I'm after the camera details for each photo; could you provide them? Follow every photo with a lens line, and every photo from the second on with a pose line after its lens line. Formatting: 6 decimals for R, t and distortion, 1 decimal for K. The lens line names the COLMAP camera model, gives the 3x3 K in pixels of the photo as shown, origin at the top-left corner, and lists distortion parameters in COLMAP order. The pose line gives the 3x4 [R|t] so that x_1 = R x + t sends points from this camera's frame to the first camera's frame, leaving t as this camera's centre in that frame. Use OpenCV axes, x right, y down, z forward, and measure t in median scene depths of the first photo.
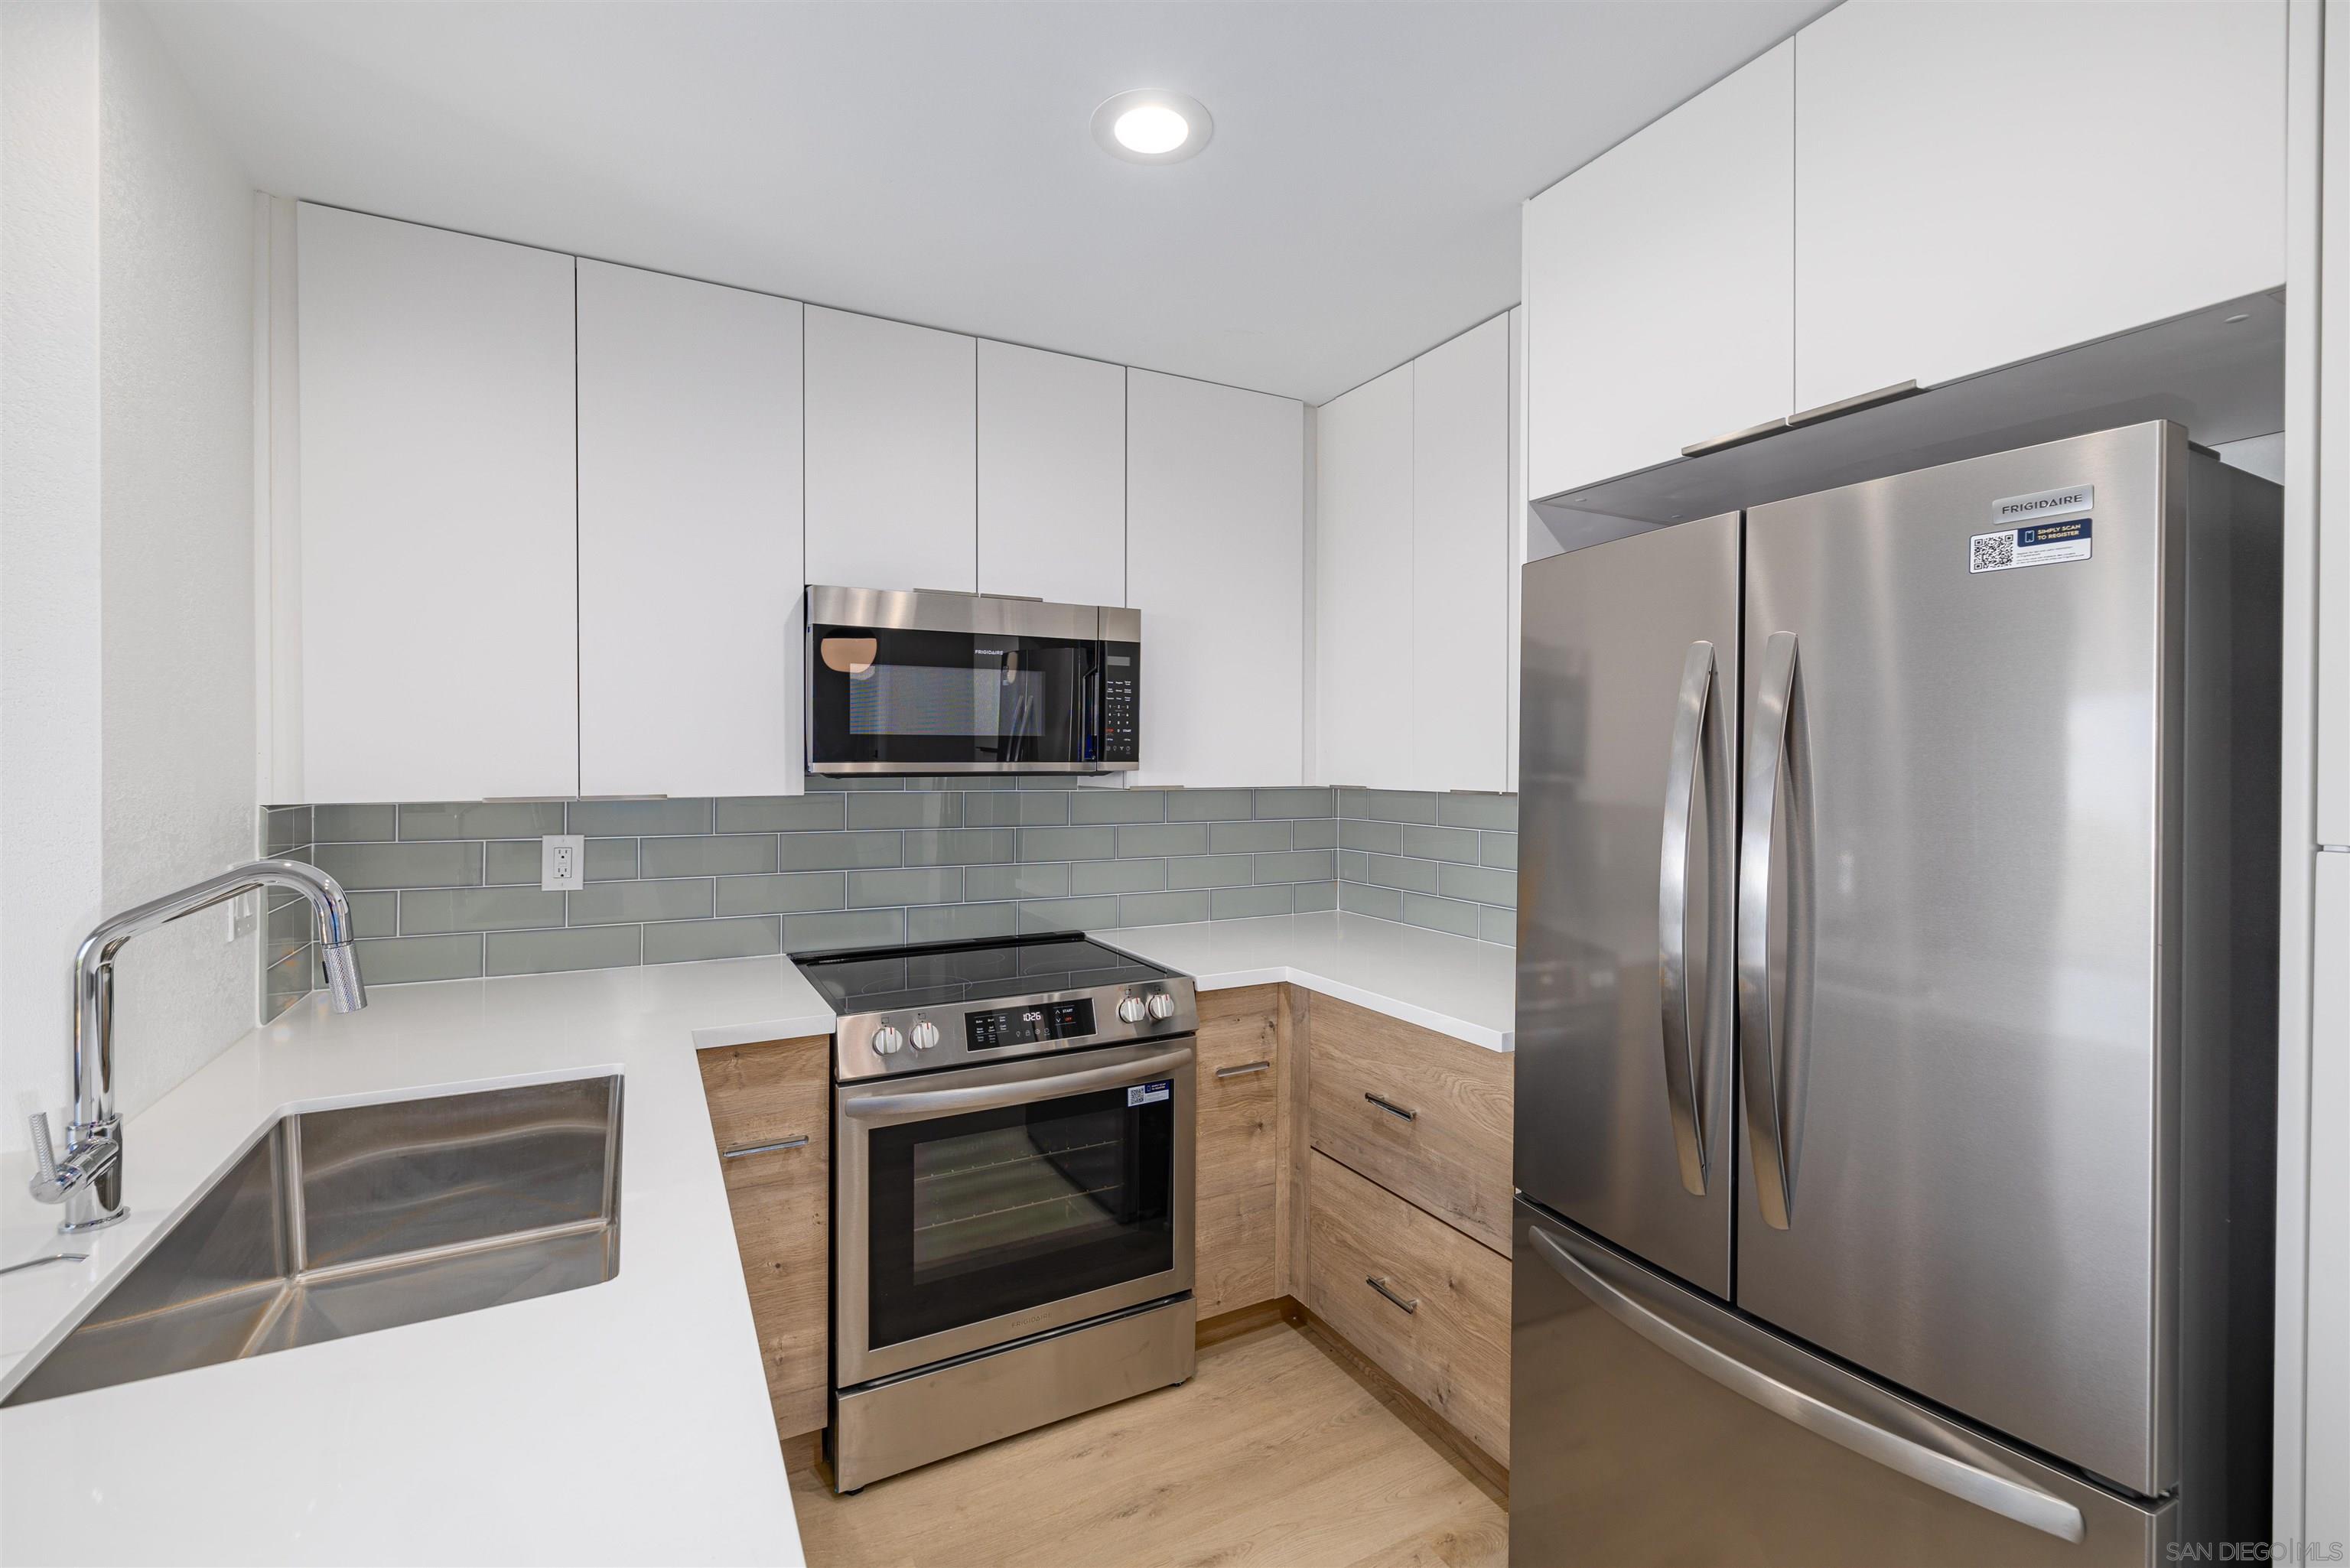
lens RADIAL K [[989.3, 0, 1153.8], [0, 989.3, 759.3], [0, 0, 1]] dist [0.000652, 0.000060]
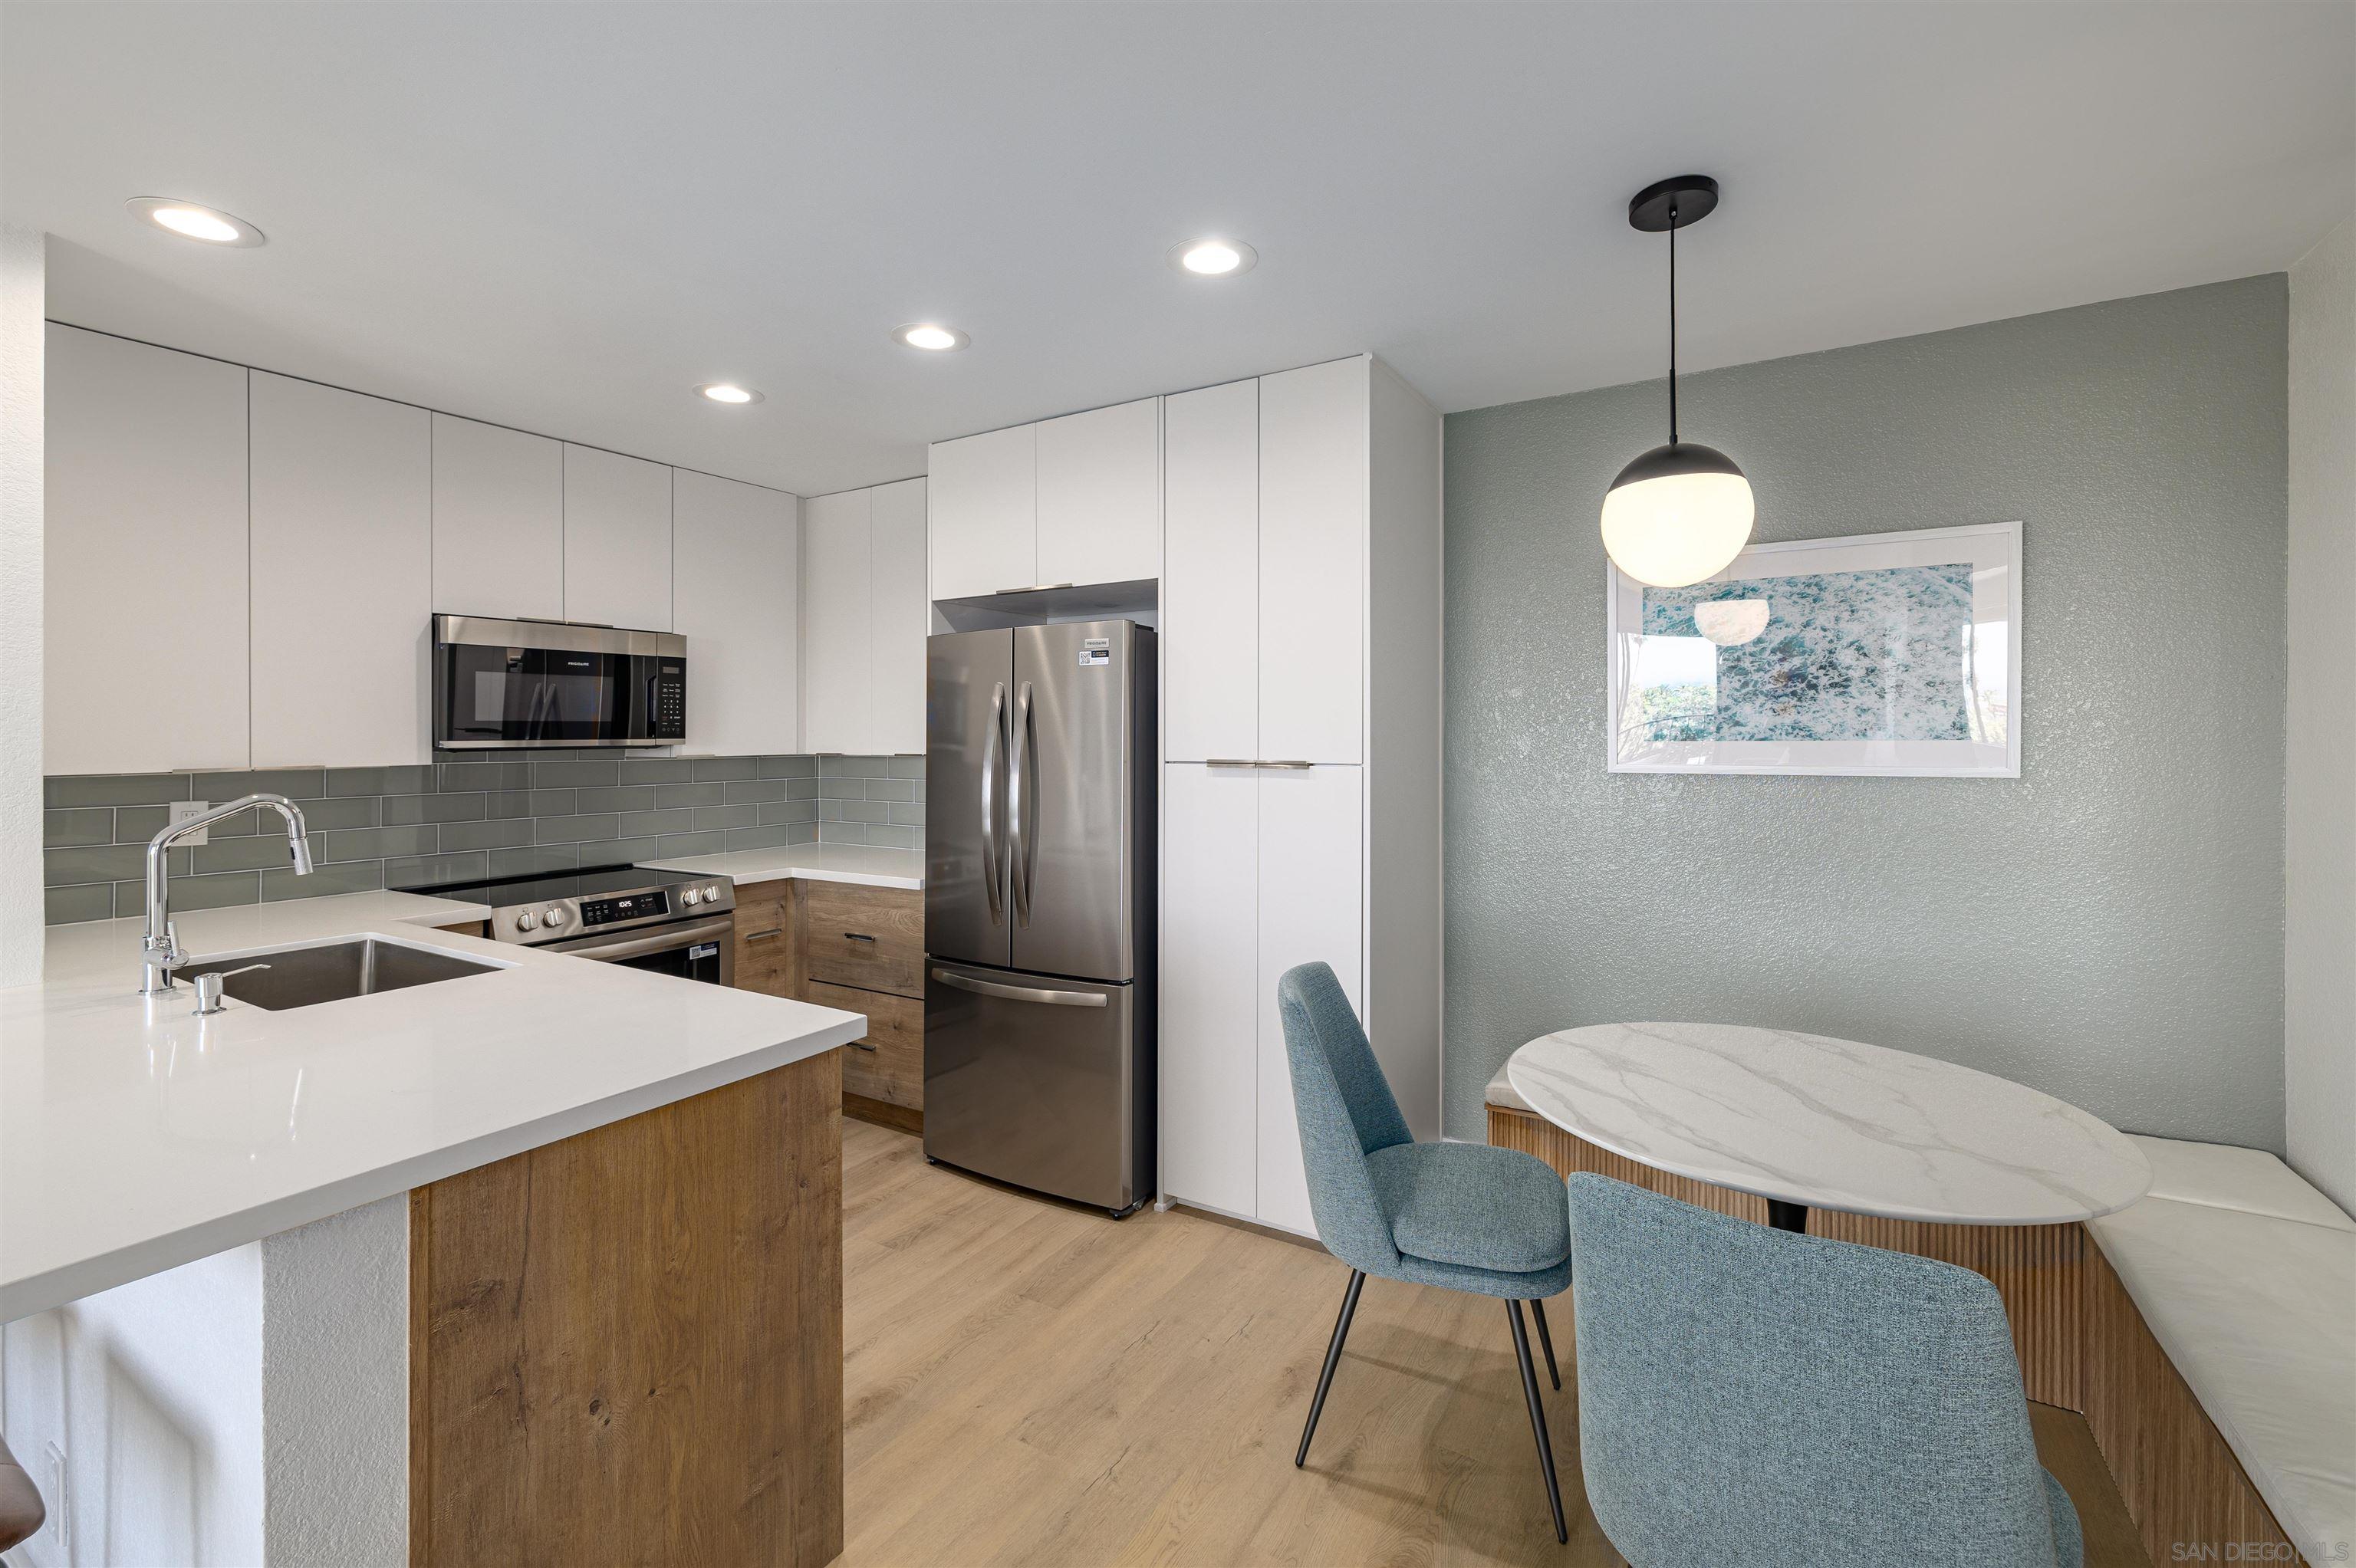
lens RADIAL K [[1034.2, 0, 1155.0], [0, 1034.2, 735.7], [0, 0, 1]] dist [0.000621, -0.000085]
pose [[0.866184, -0.006908, 0.499677, -0.196459], [0.006305, 0.999976, 0.002895, -0.001843], [-0.499685, 0.000643, 0.866207, -0.752169]]
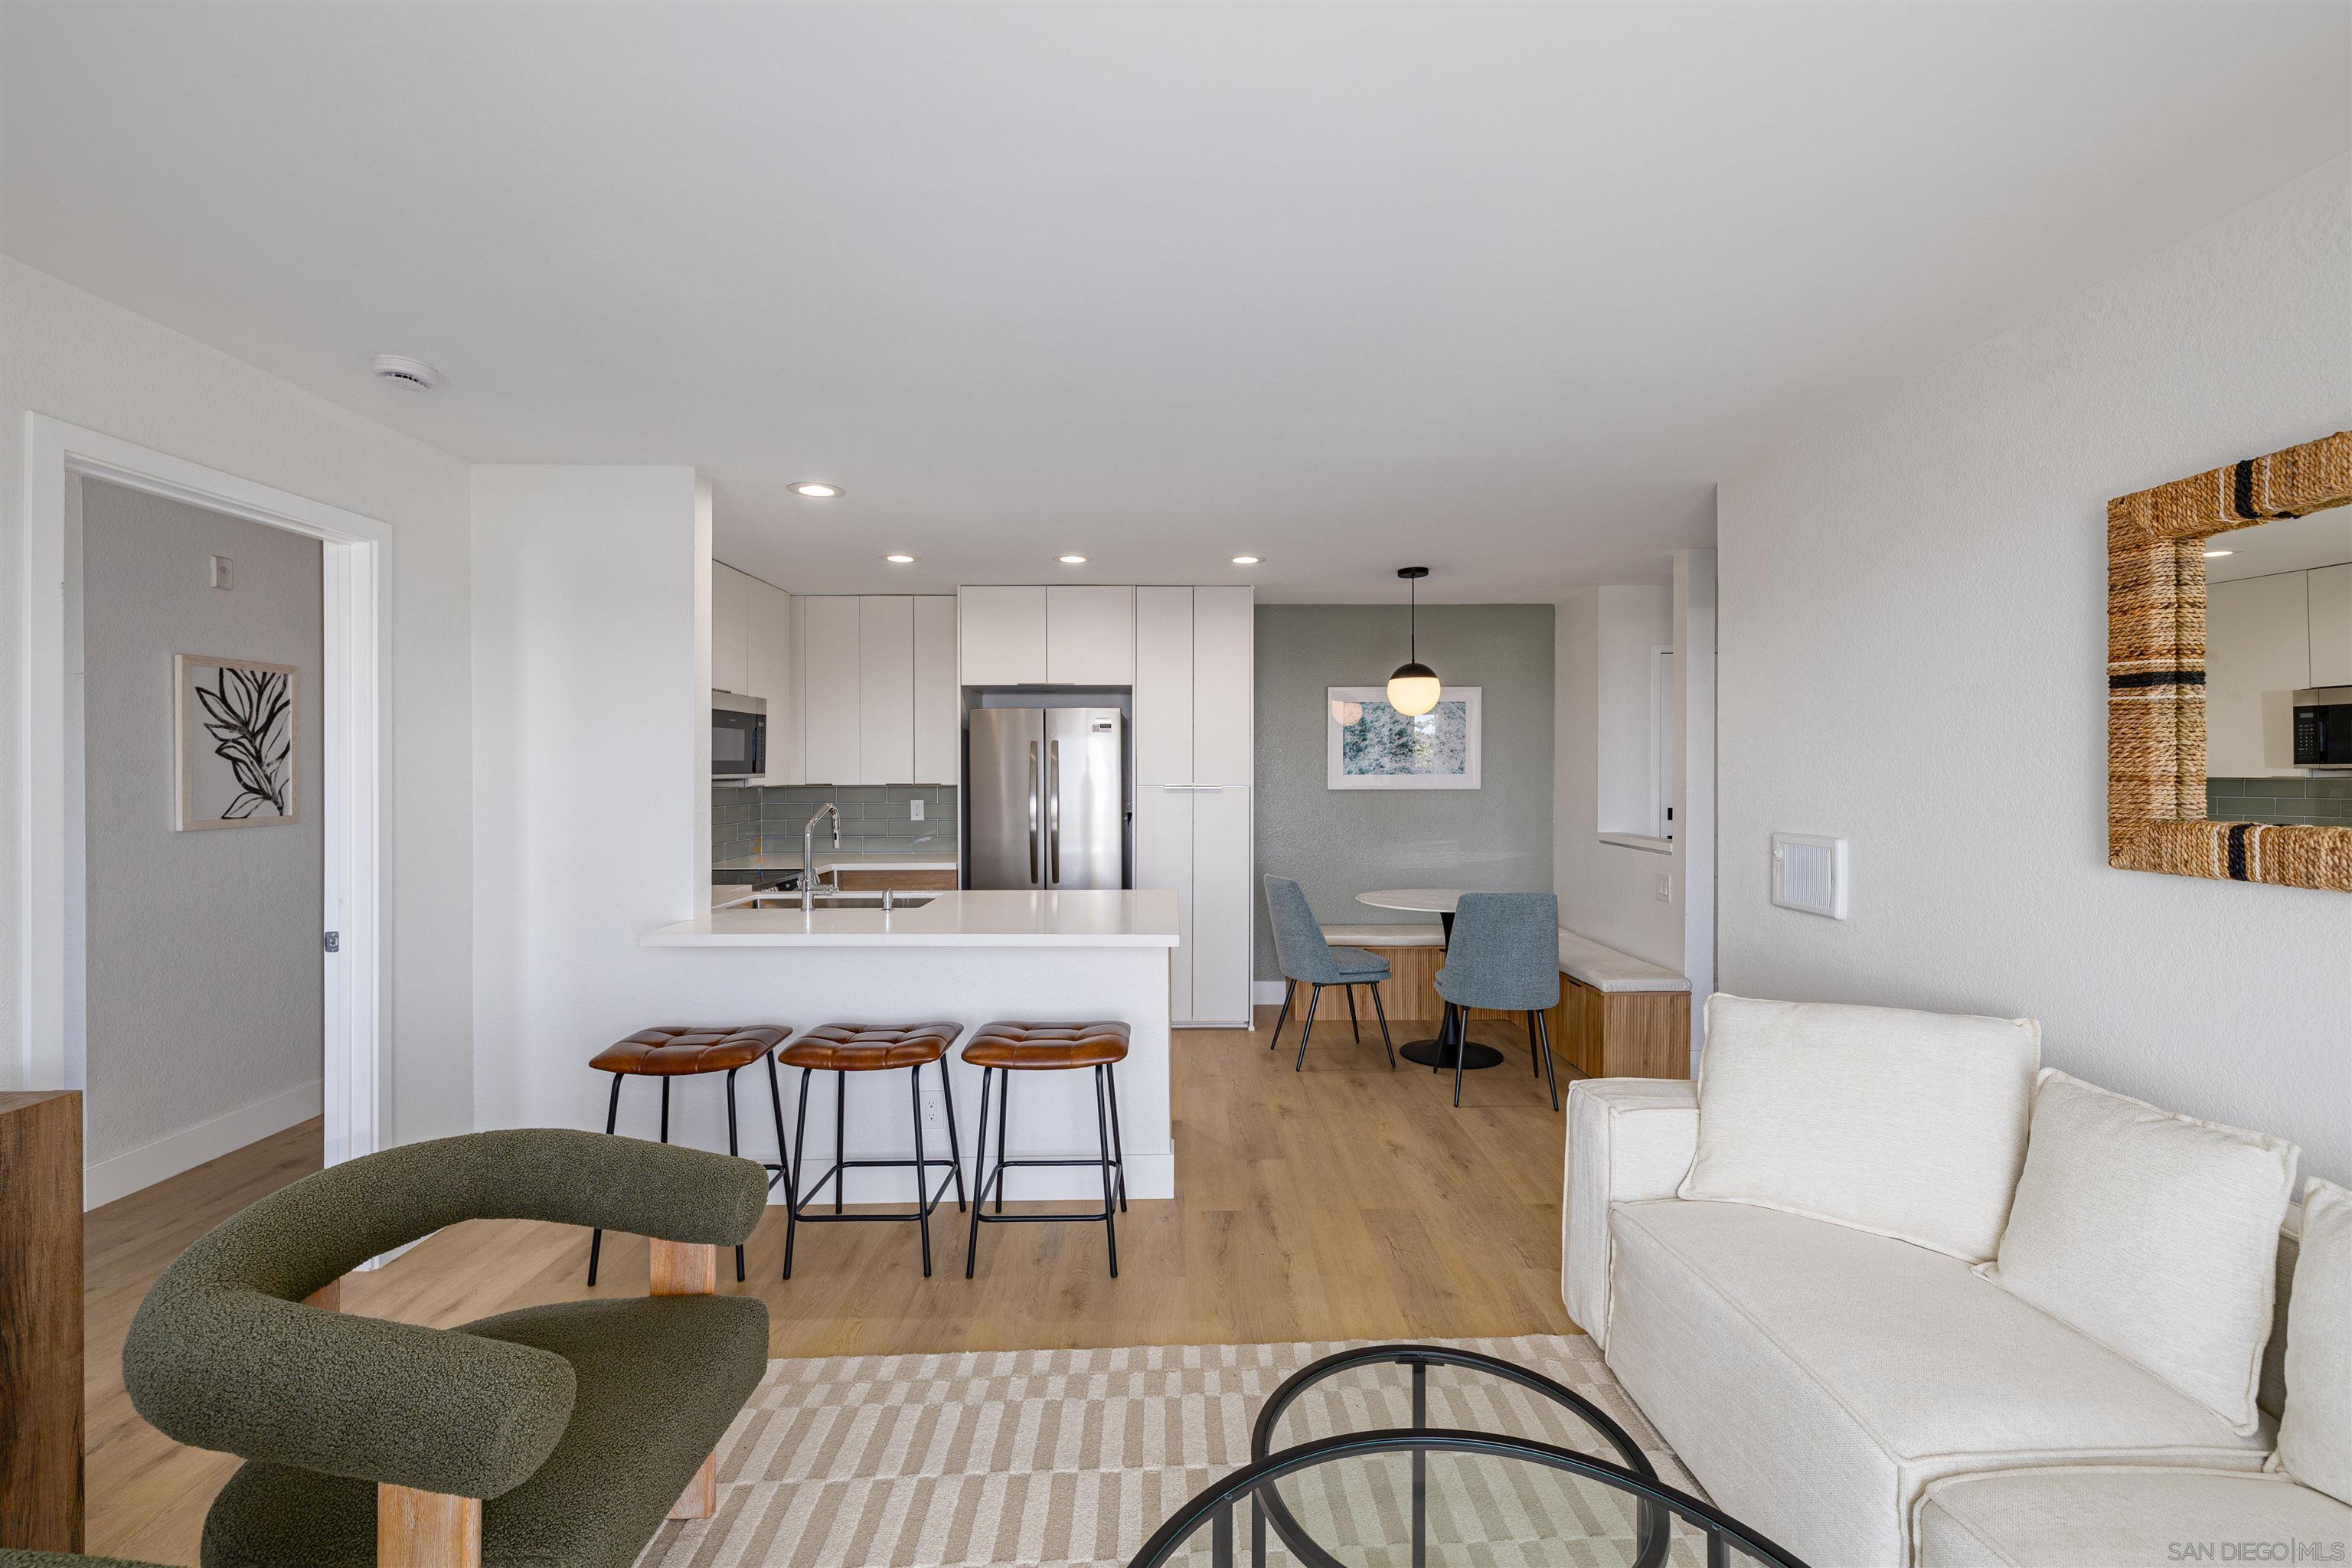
lens RADIAL K [[1054.5, 0, 1182.8], [0, 1054.5, 775.8], [0, 0, 1]] dist [0.002358, 0.000342]
pose [[0.455080, -0.007068, 0.890423, -1.712213], [0.003814, 0.999975, 0.005988, -0.002874], [-0.890443, 0.000671, 0.455095, -0.831300]]
